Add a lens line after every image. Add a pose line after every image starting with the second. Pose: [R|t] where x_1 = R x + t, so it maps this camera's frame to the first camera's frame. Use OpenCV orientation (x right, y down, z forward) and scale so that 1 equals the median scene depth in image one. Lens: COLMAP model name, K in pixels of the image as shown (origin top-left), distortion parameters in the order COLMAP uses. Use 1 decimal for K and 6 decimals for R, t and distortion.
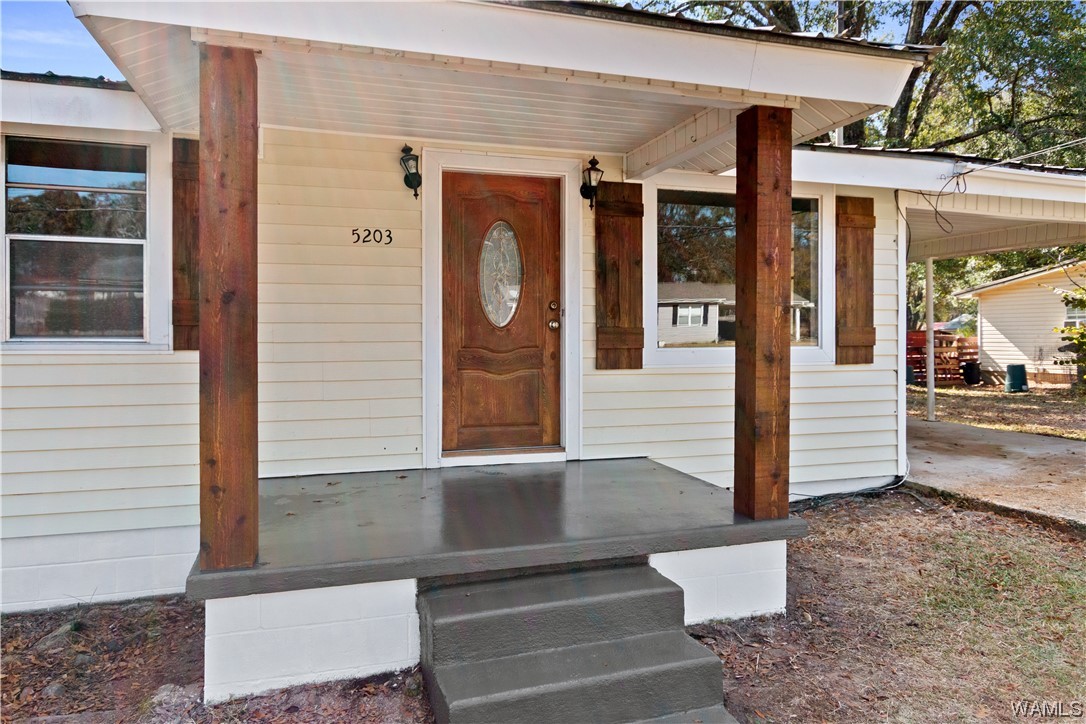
lens RADIAL K [[735.0, 0, 540.4], [0, 735.0, 341.3], [0, 0, 1]] dist [0.005118, -0.003898]
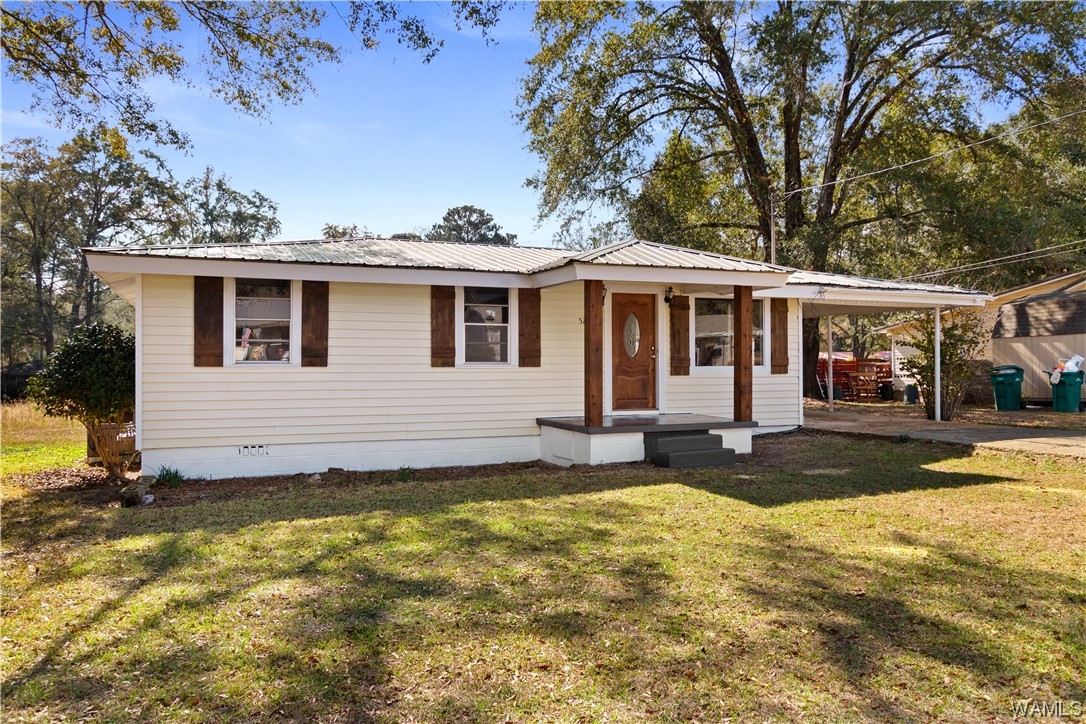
lens RADIAL K [[828.1, 0, 544.5], [0, 828.1, 364.3], [0, 0, 1]] dist [0.003399, 0.006727]
pose [[0.995917, -0.002326, 0.090243, -0.562098], [0.003198, 0.999950, -0.009523, 0.026611], [-0.090216, 0.009773, 0.995874, -1.588446]]
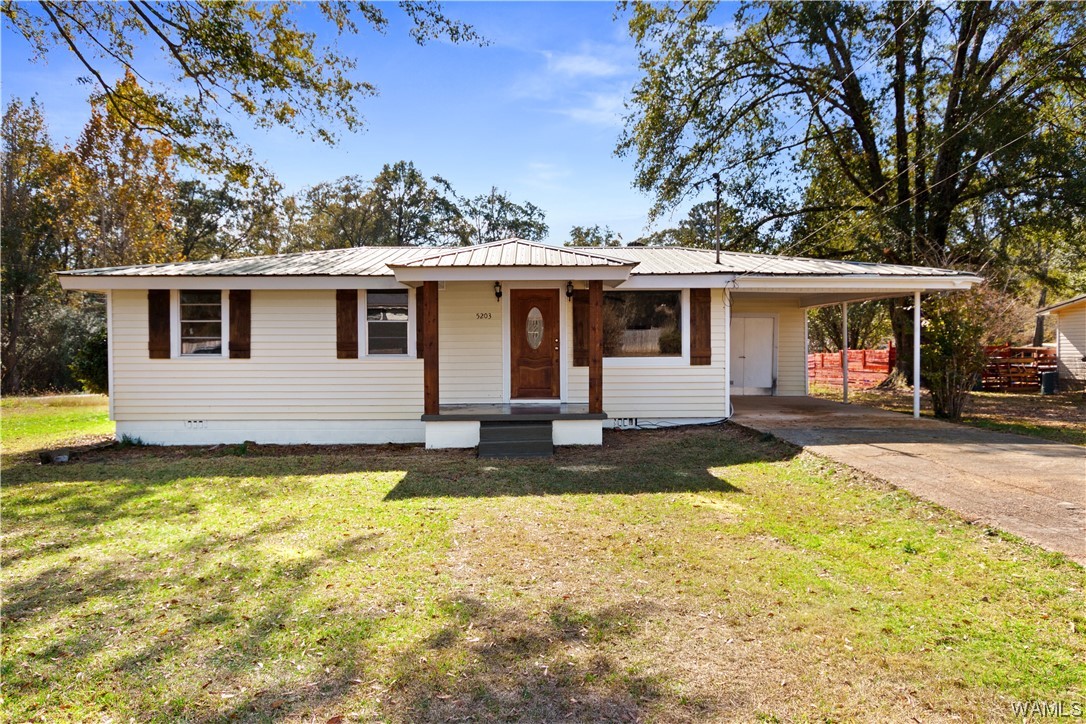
lens RADIAL K [[735.0, 0, 541.4], [0, 735.0, 362.6], [0, 0, 1]] dist [0.005118, -0.003898]
pose [[0.959187, 0.001958, -0.282767, 0.666044], [0.001780, 0.999914, 0.012963, -0.006236], [0.282768, -0.012937, 0.959101, -1.379528]]
